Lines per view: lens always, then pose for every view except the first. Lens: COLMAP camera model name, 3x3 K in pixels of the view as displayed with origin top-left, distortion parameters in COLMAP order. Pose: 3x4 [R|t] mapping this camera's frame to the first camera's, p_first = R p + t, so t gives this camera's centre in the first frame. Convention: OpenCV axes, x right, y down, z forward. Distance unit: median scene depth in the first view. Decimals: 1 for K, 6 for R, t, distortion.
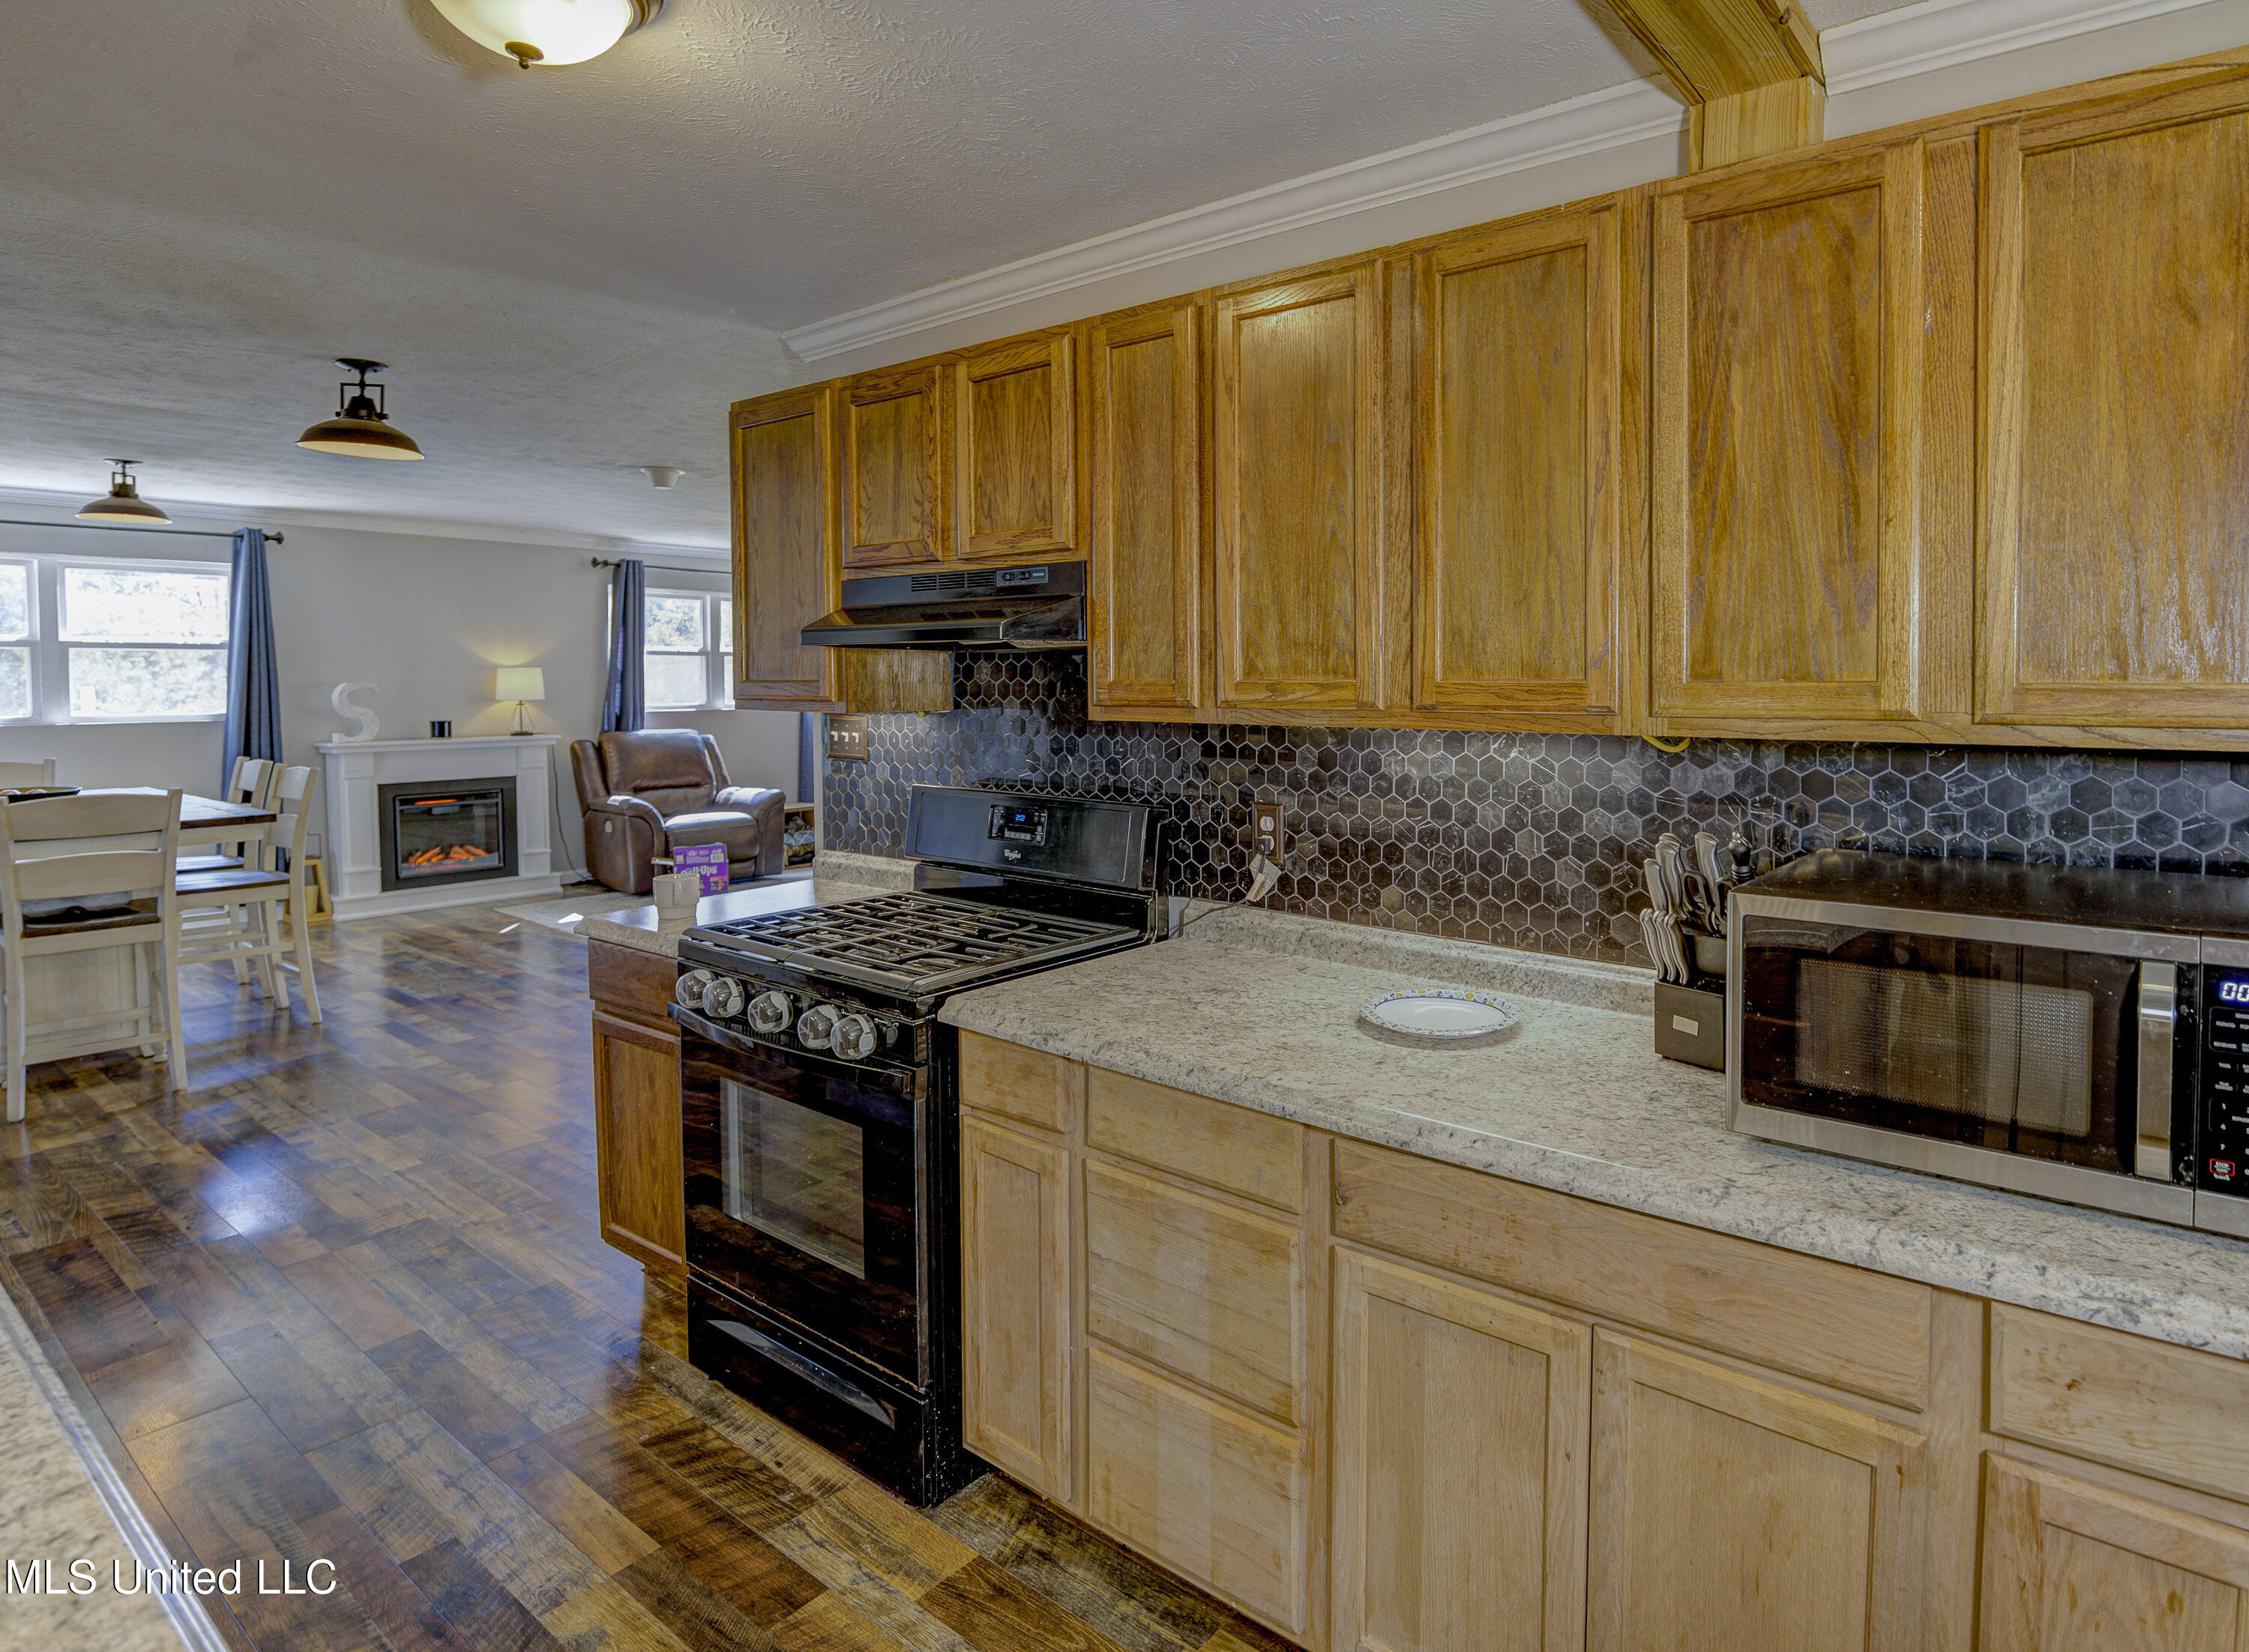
lens RADIAL K [[1192.2, 0, 1361.5], [0, 1192.2, 711.6], [0, 0, 1]] dist [-0.014778, -0.001986]
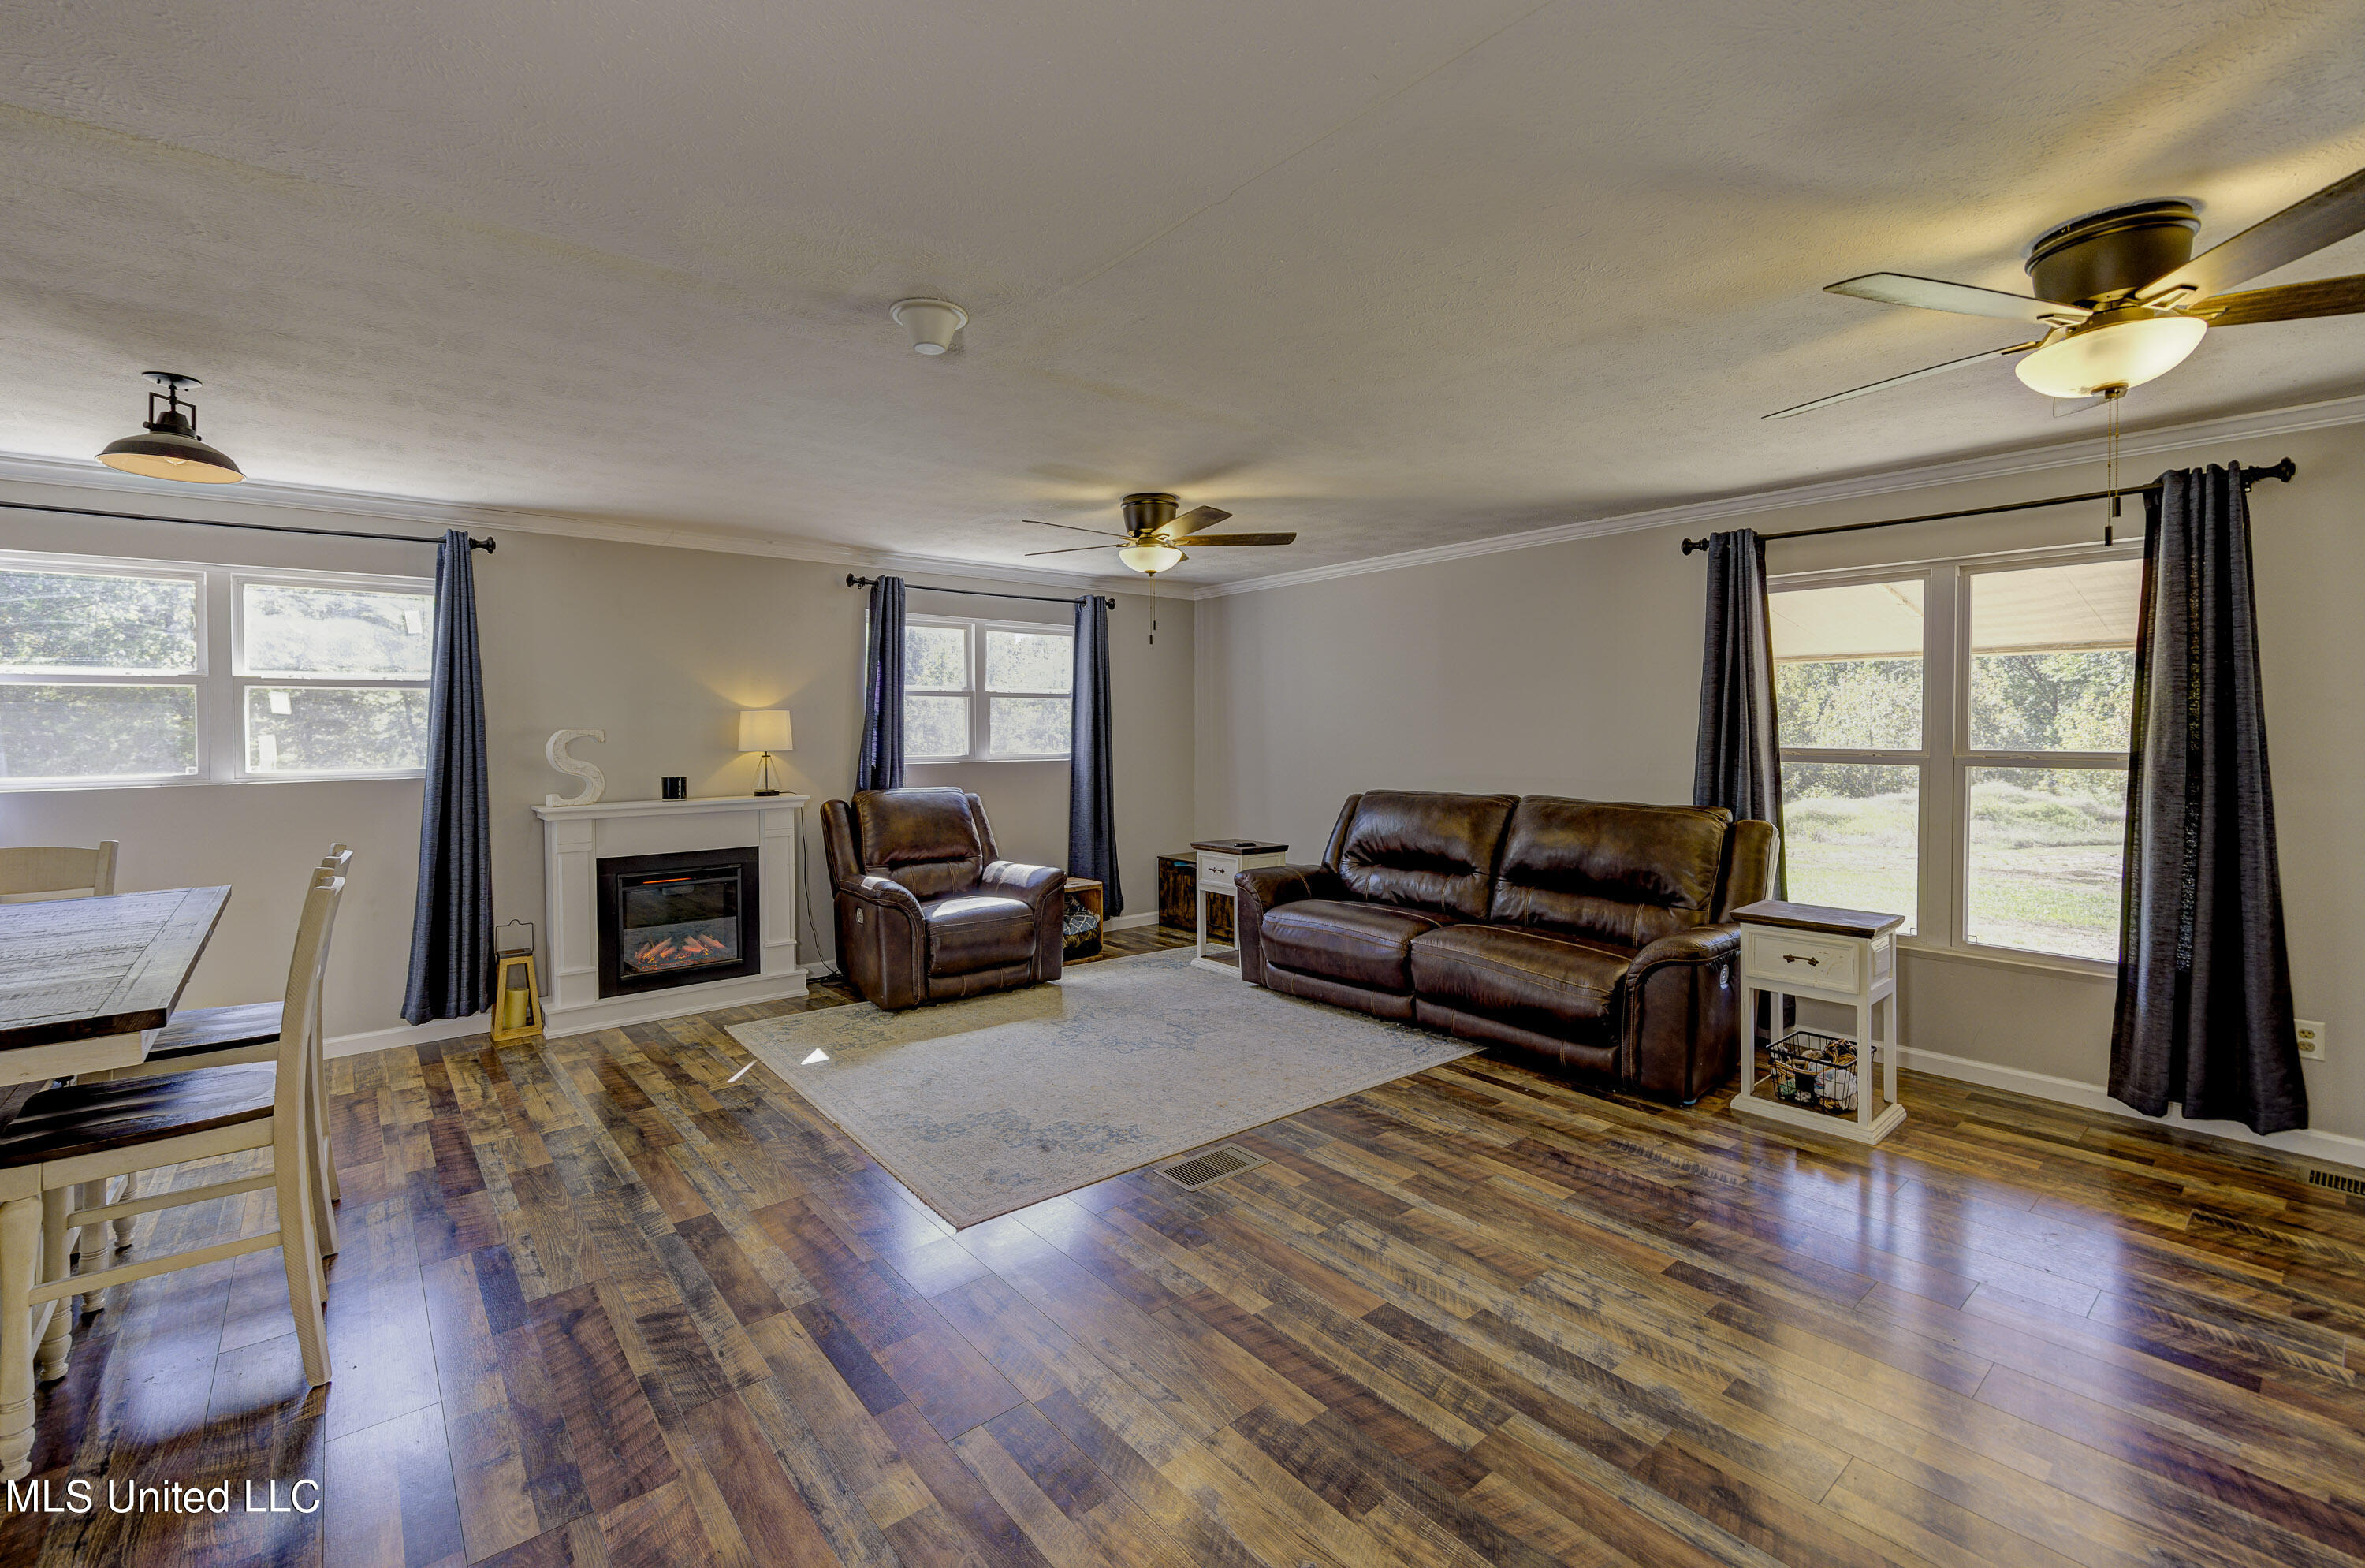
lens RADIAL K [[1016.0, 0, 1140.8], [0, 1016.0, 737.8], [0, 0, 1]] dist [0.000806, 0.001153]
pose [[0.951074, -0.000705, -0.308962, -0.706774], [-0.004633, 0.999852, -0.016544, -0.023218], [0.308928, 0.017166, 0.950930, 1.165963]]
